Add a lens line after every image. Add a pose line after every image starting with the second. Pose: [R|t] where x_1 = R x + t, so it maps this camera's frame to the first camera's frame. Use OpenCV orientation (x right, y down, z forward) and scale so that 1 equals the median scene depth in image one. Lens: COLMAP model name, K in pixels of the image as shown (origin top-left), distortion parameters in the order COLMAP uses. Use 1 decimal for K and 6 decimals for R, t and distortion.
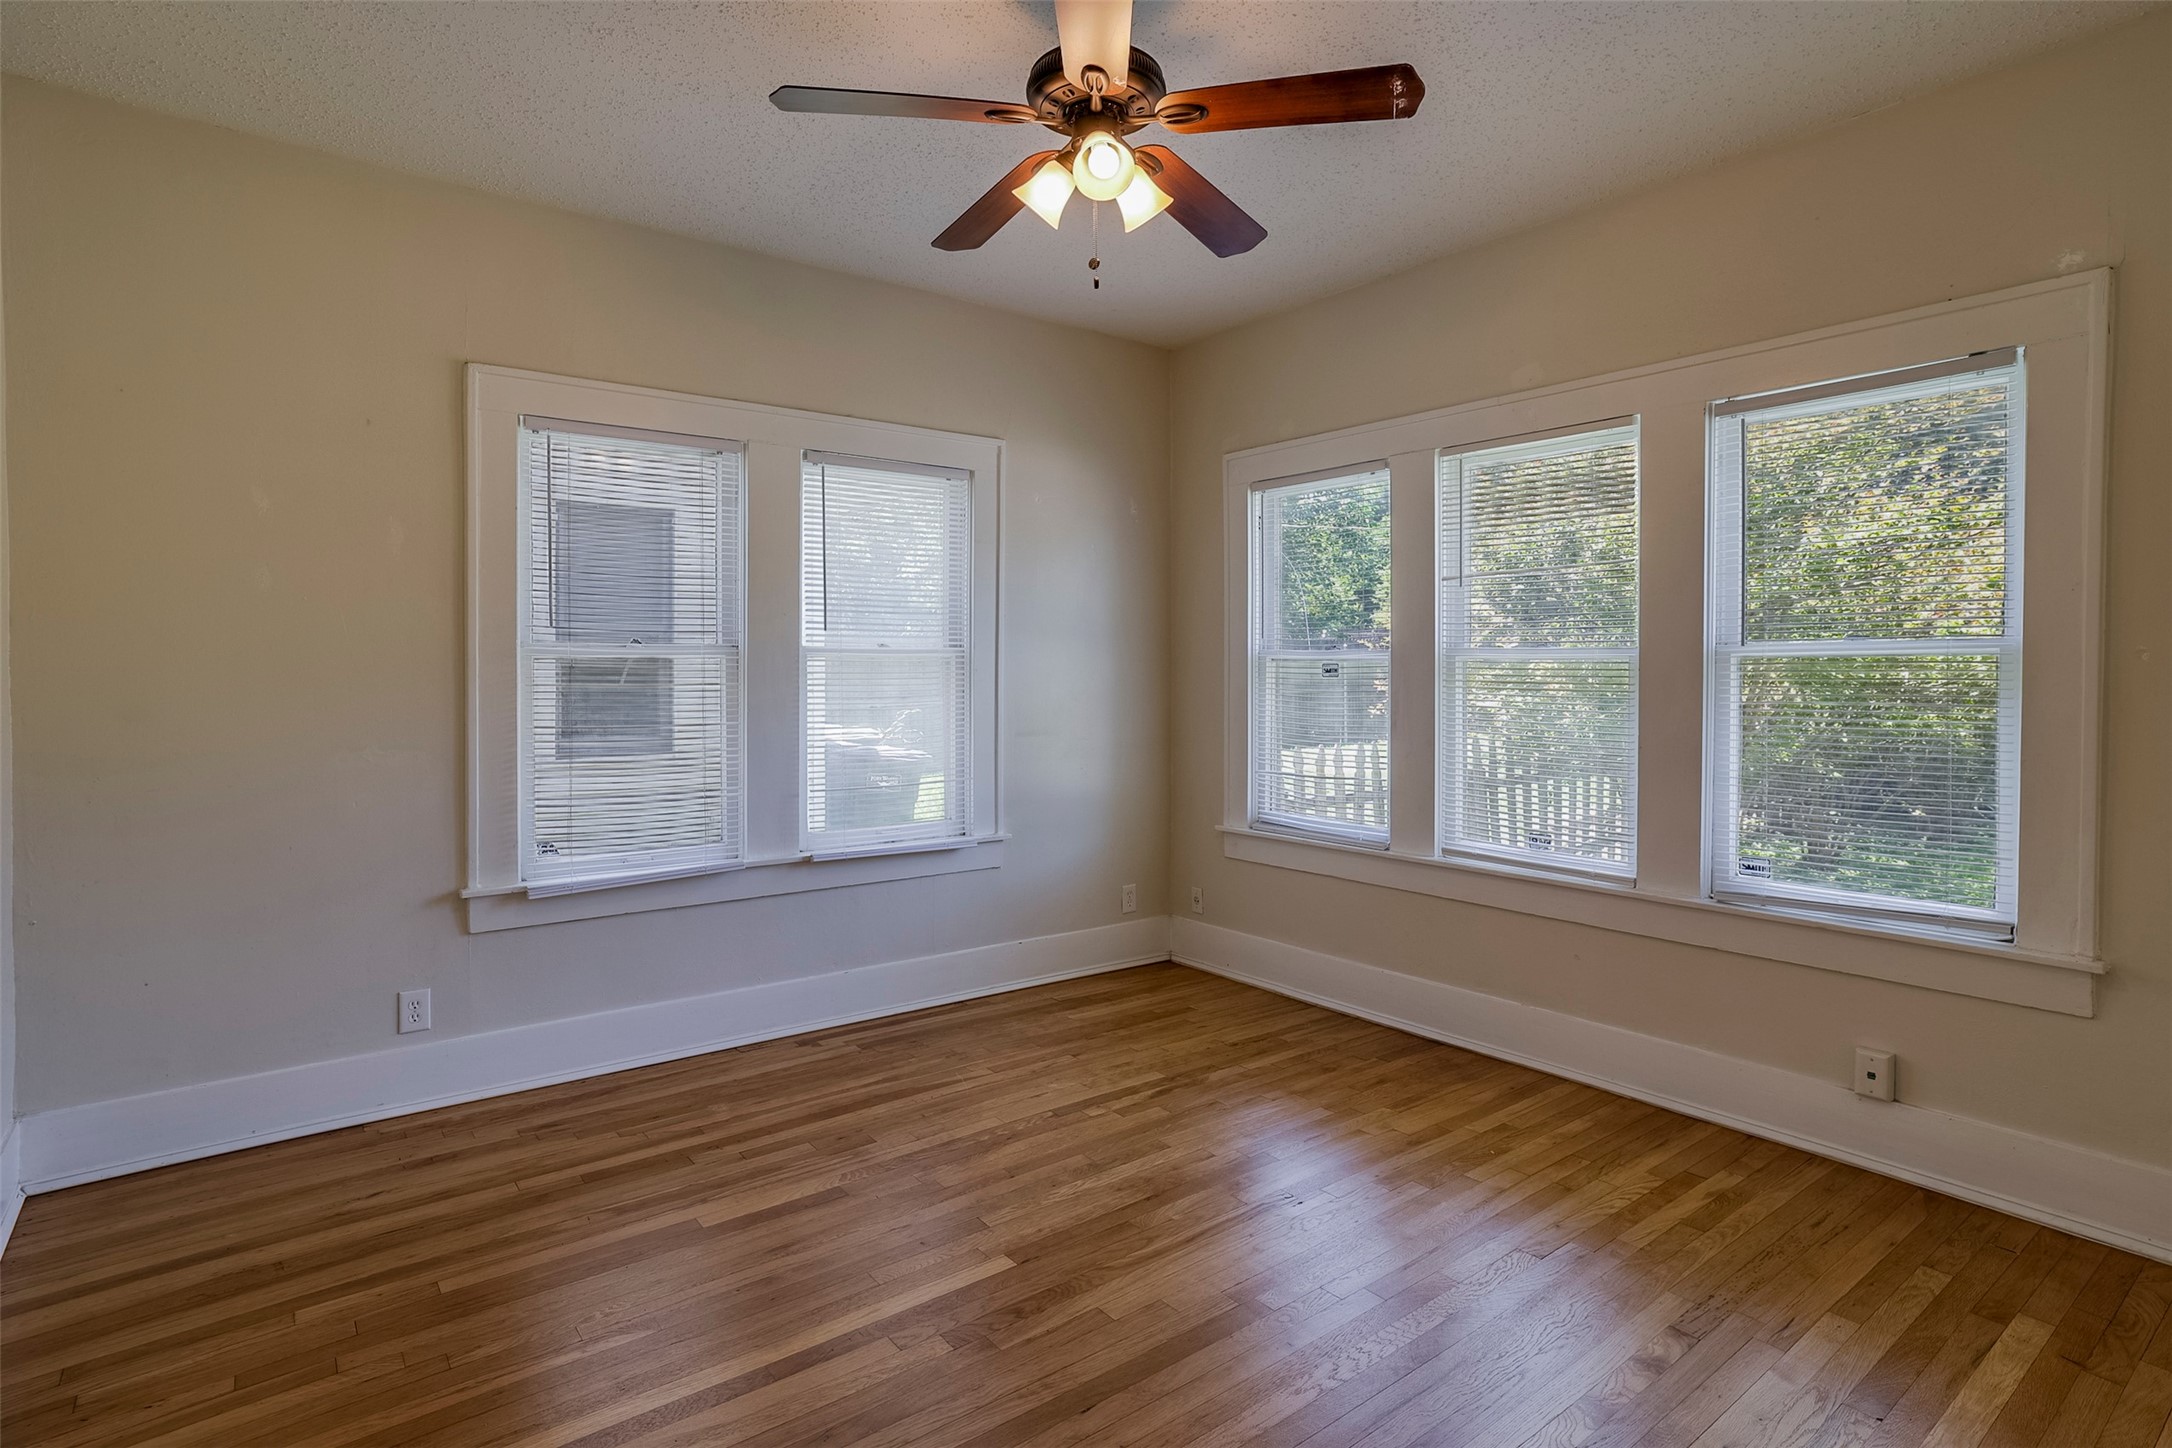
lens RADIAL K [[1093.0, 0, 1089.2], [0, 1093.0, 689.9], [0, 0, 1]] dist [0.001486, 0.001585]
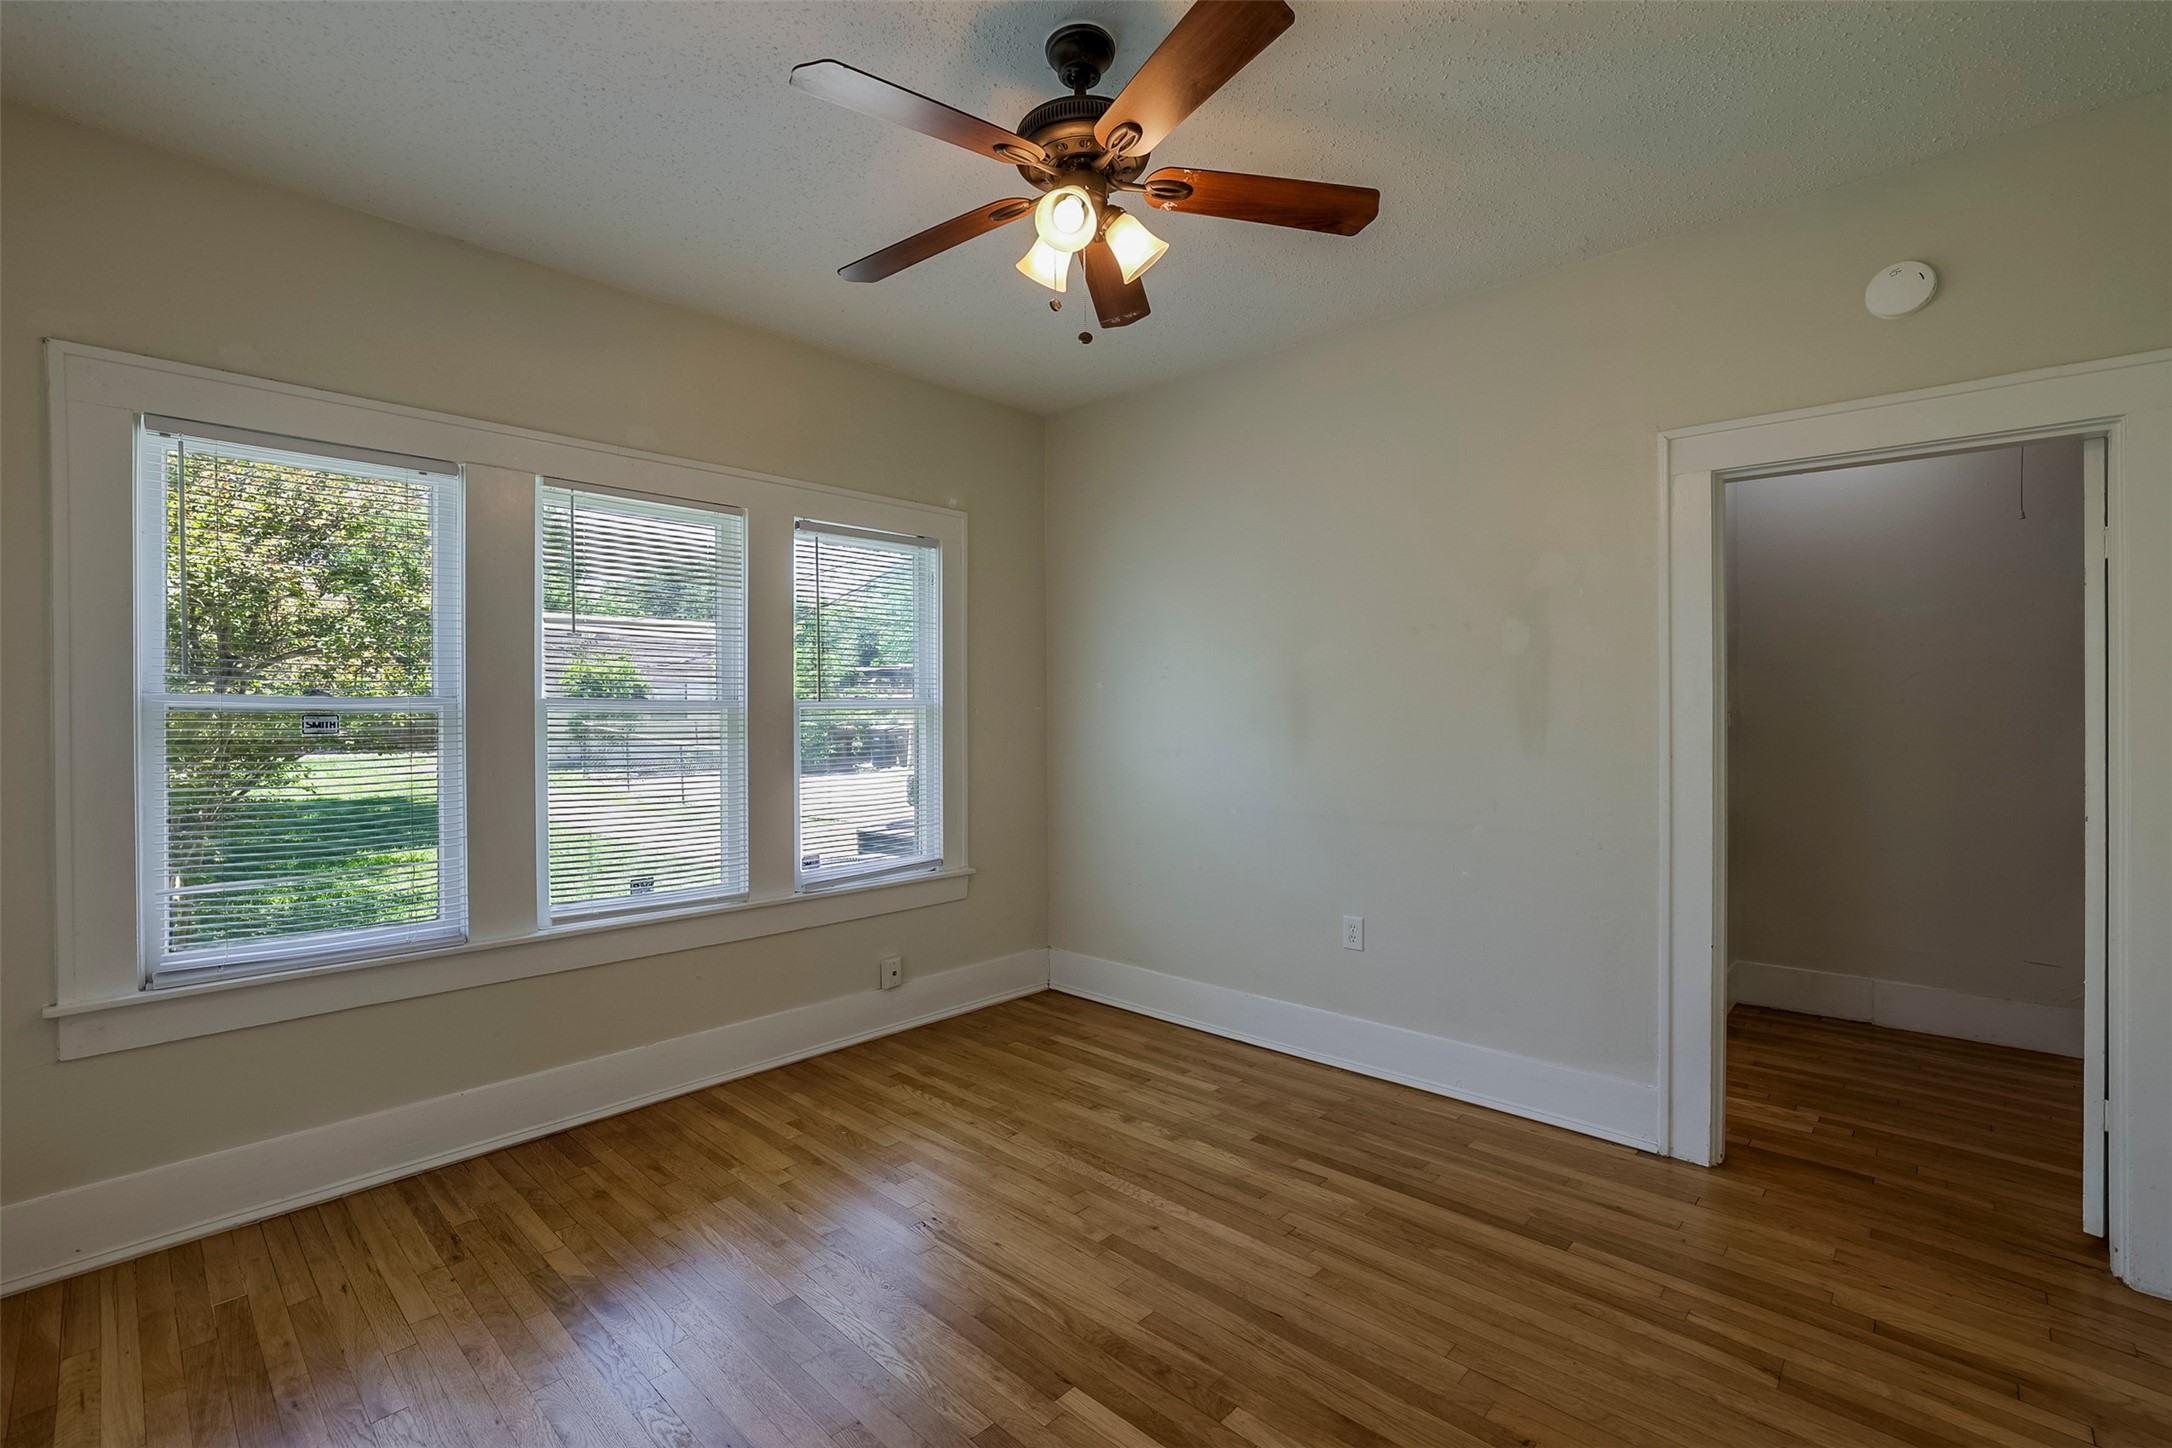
lens RADIAL K [[952.9, 0, 1086.0], [0, 952.9, 724.0], [0, 0, 1]] dist [-0.055725, 0.023531]
pose [[-0.144727, -0.008497, 0.989435, -0.625382], [0.023695, 0.999647, 0.012050, -0.018794], [-0.989188, 0.025189, -0.144475, 0.832500]]
